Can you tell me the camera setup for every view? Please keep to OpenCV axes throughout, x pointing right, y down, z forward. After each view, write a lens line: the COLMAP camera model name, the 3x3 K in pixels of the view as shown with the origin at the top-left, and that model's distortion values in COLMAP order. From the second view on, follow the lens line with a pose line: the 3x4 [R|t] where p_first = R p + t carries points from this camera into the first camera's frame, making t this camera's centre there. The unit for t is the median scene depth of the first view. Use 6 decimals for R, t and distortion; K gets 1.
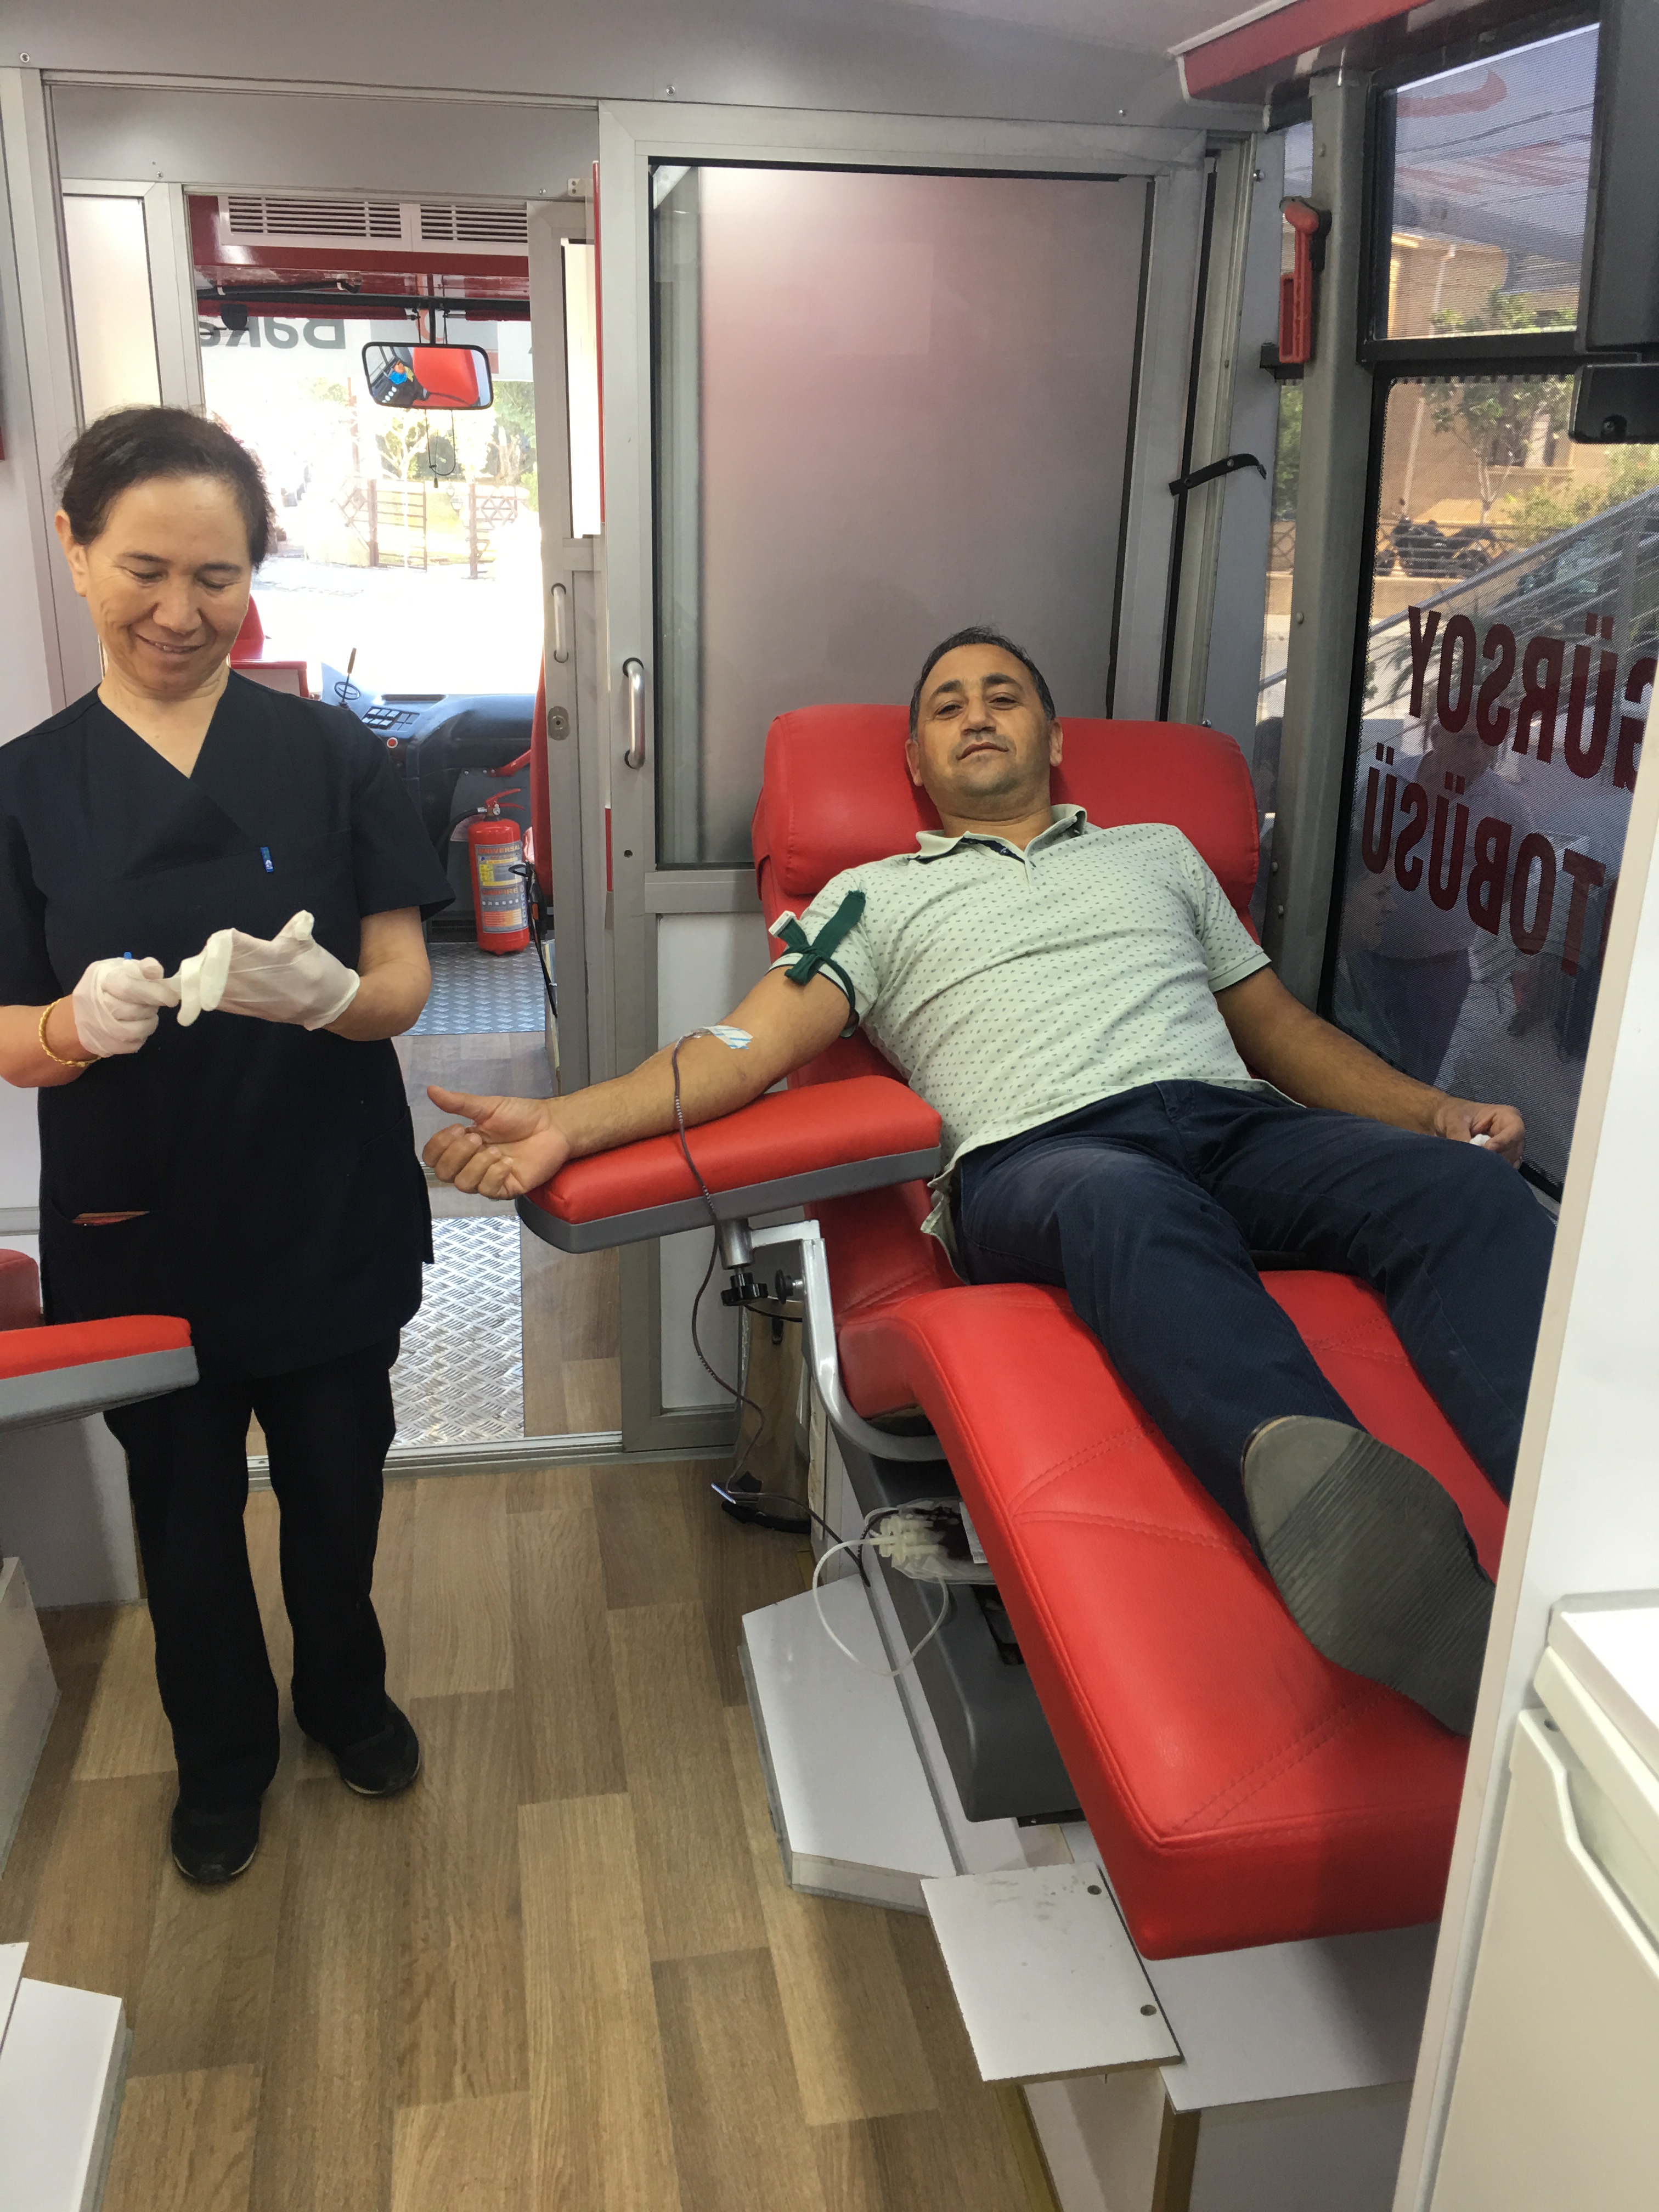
lens RADIAL K [[1878.4, 0, 829.5], [0, 1878.4, 1106.0], [0, 0, 1]] dist [0.062748, -0.112764]
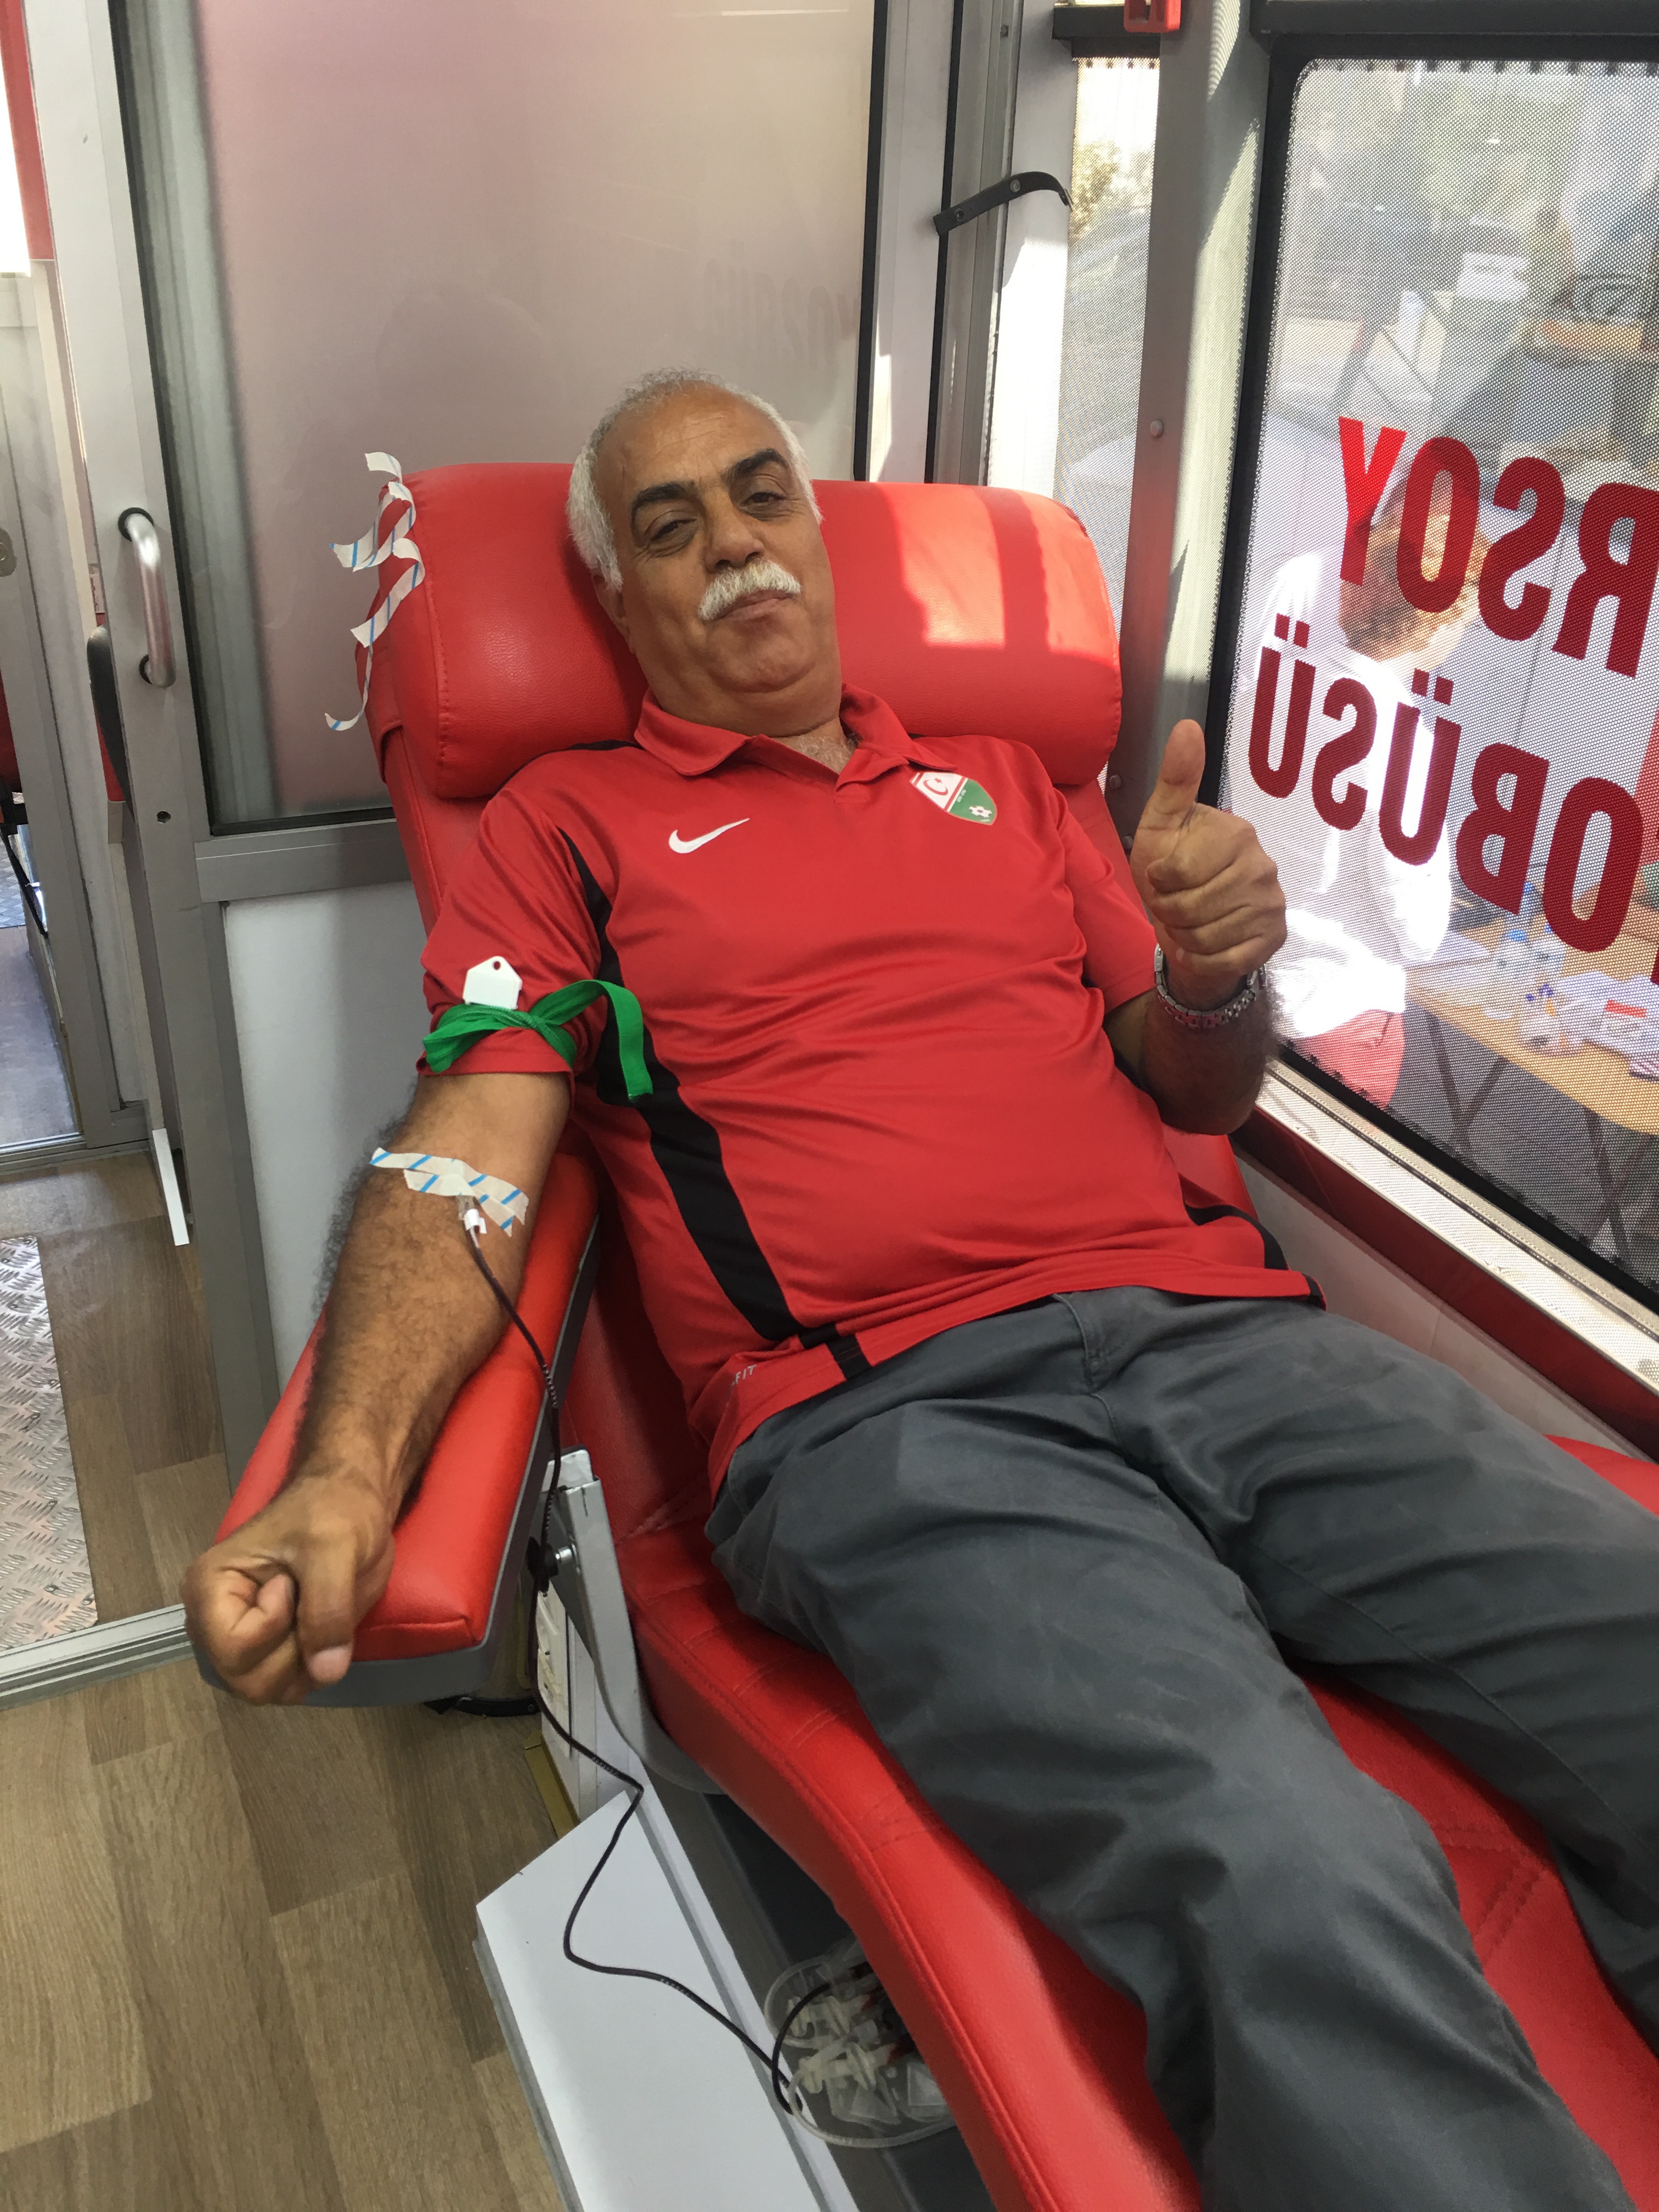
lens RADIAL K [[1888.9, 0, 829.5], [0, 1888.9, 1106.0], [0, 0, 1]] dist [0.068825, -0.096109]
pose [[0.964890, -0.110500, 0.238281, -0.054973], [0.076672, 0.986182, 0.146857, -0.118197], [-0.251216, -0.123432, 0.960029, 0.313536]]
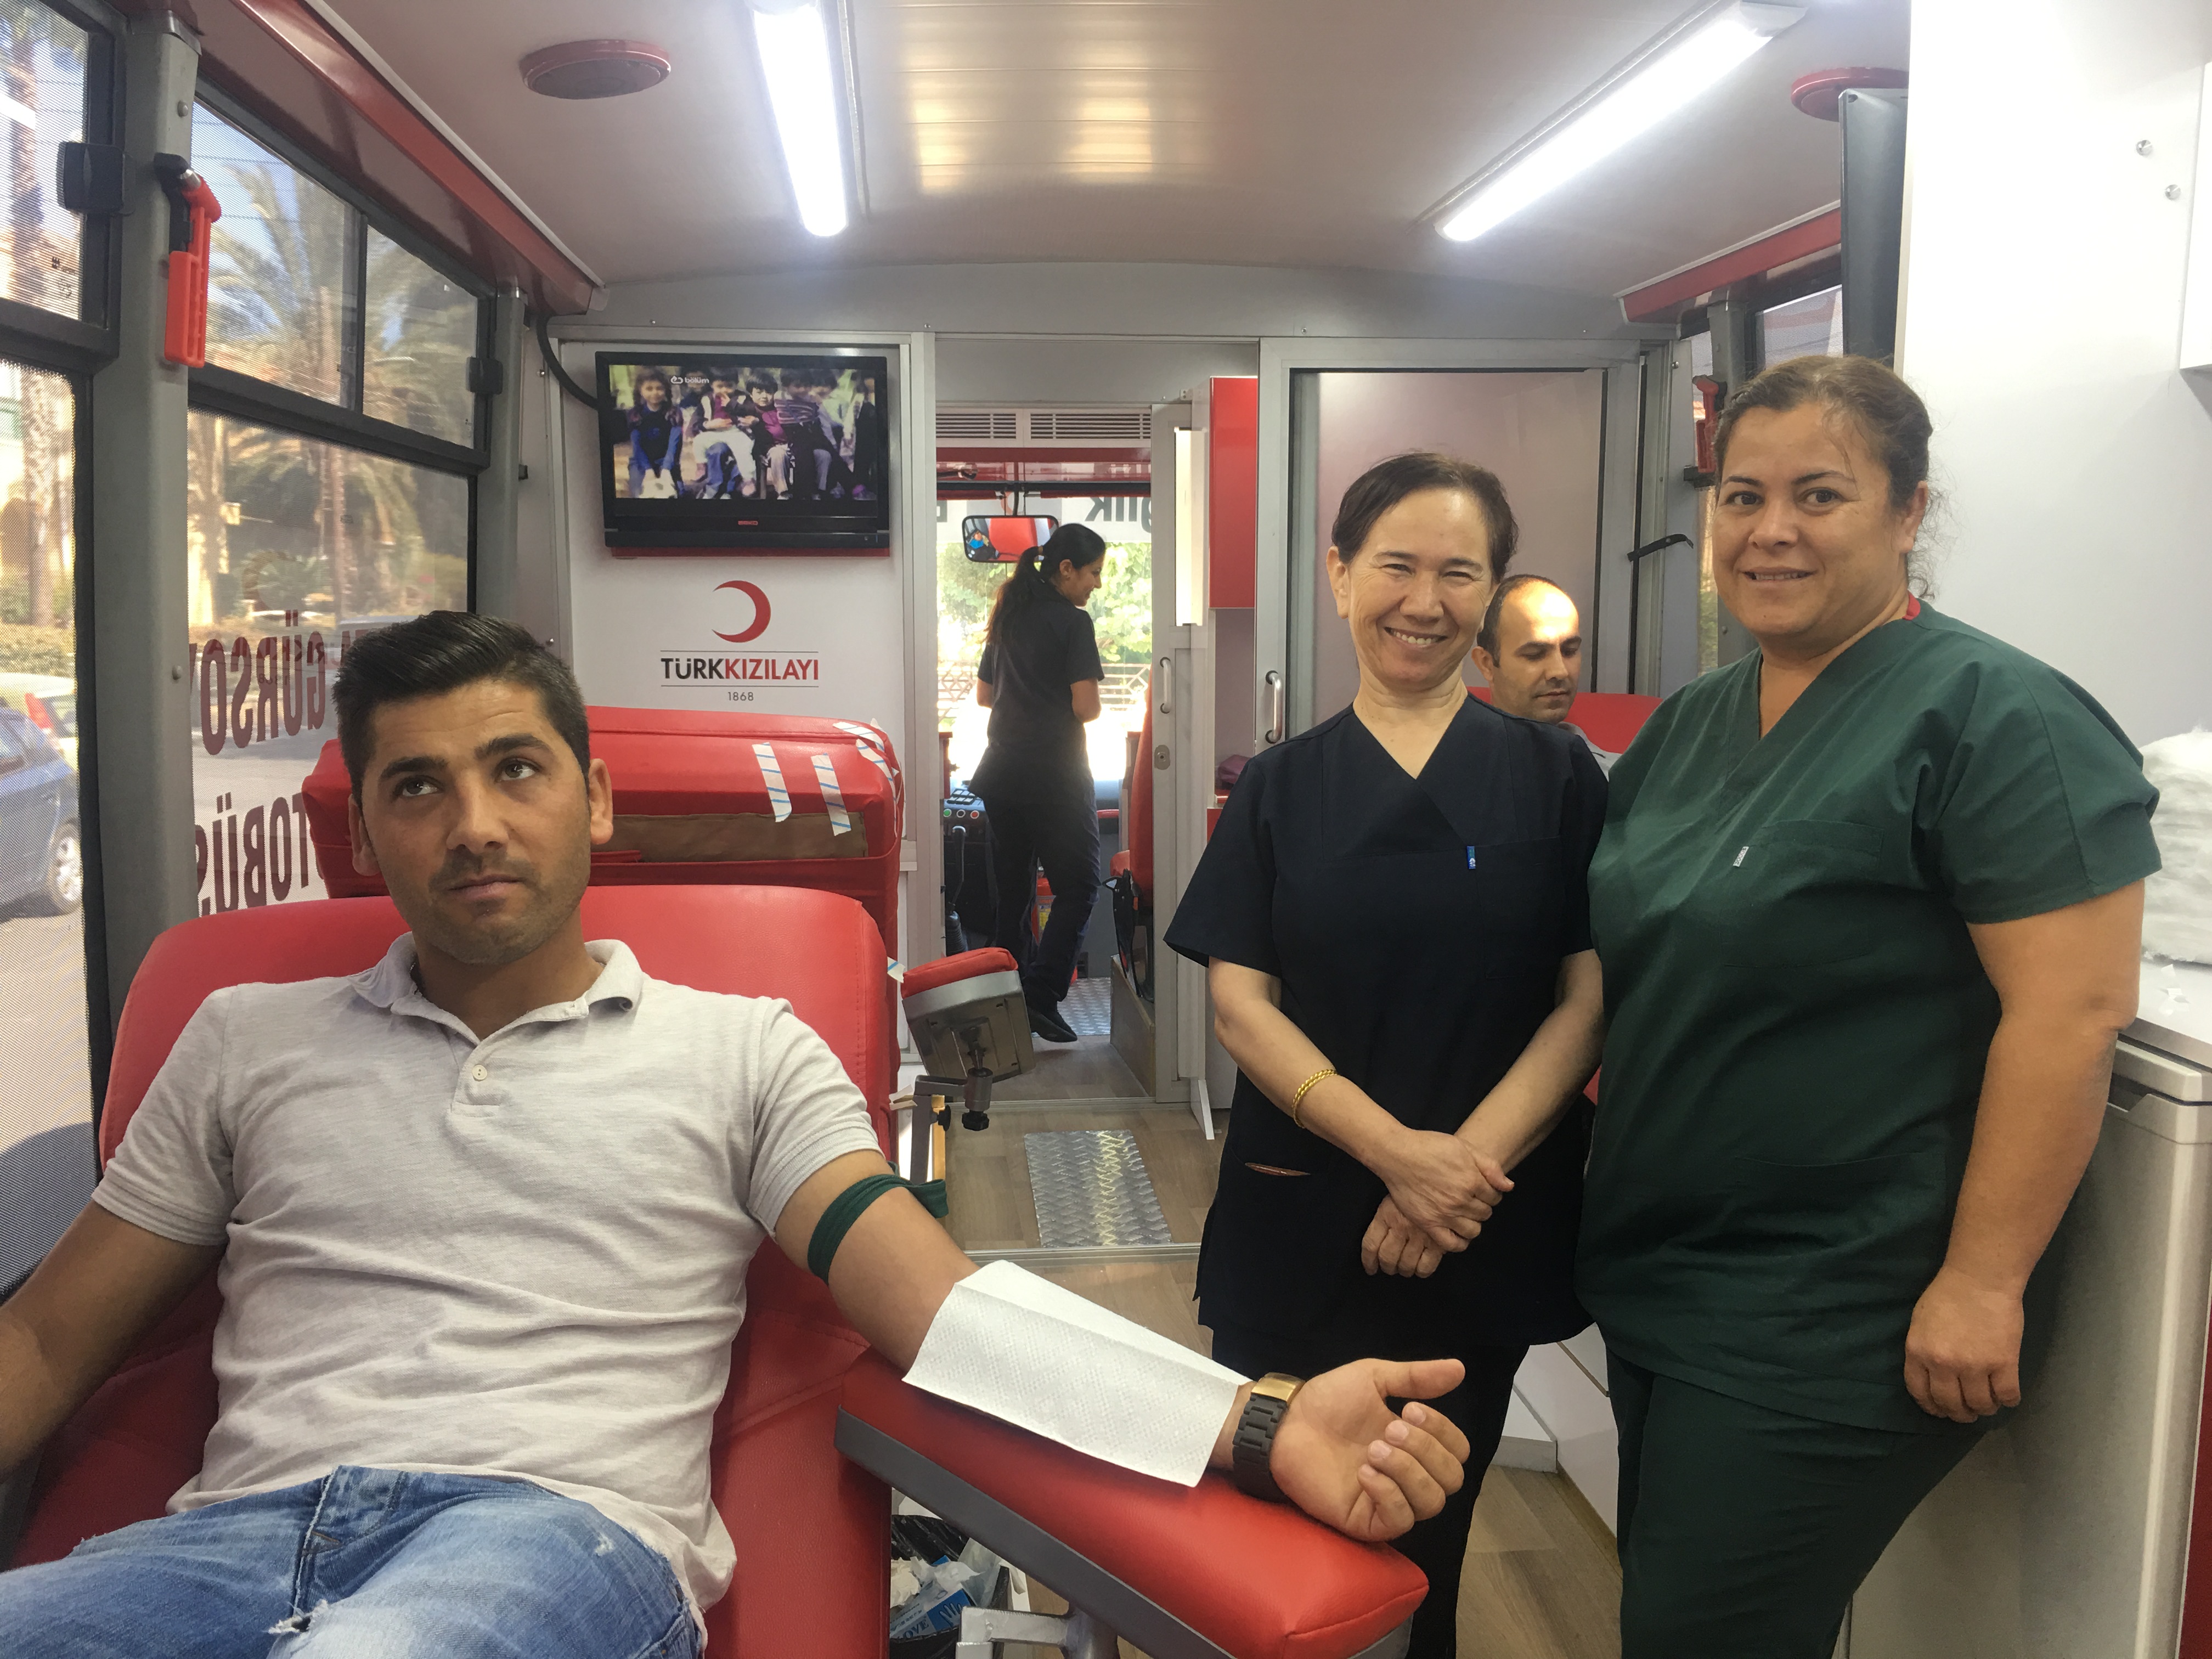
lens RADIAL K [[1850.7, 0, 1066.7], [0, 1850.7, 835.0], [0, 0, 1]] dist [0.004787, -0.086980]
pose [[0.995442, -0.015609, -0.094084, -0.130790], [-0.005833, 0.974704, -0.223423, 0.221742], [0.095192, 0.222953, 0.970170, -0.424317]]
